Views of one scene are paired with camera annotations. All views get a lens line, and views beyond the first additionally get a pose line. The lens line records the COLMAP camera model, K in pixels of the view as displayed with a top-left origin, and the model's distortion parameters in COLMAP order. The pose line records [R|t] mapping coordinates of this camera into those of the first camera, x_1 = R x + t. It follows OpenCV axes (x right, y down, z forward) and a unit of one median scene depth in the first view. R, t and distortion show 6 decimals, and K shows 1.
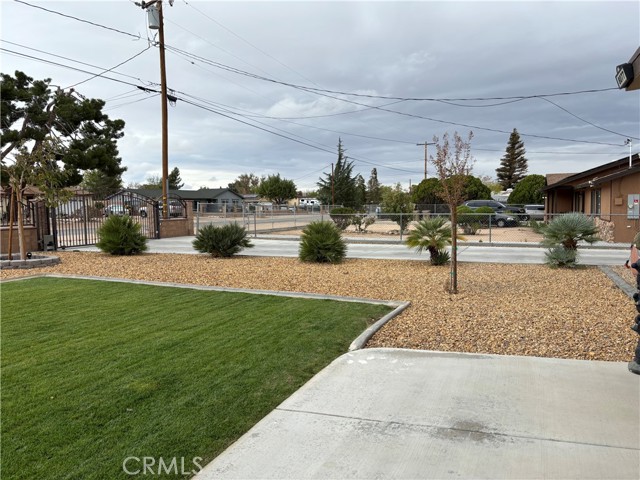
lens RADIAL K [[484.5, 0, 320.0], [0, 484.5, 240.0], [0, 0, 1]] dist [0.076220, -0.073682]
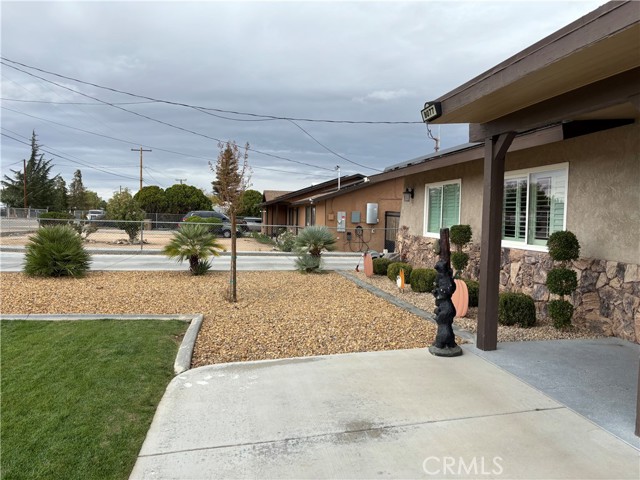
lens RADIAL K [[484.5, 0, 320.0], [0, 484.5, 240.0], [0, 0, 1]] dist [0.076220, -0.073682]
pose [[0.834870, 0.007918, 0.550390, -0.096266], [0.003892, 0.999787, -0.020287, 0.002286], [-0.550434, 0.019079, 0.834661, 0.050591]]
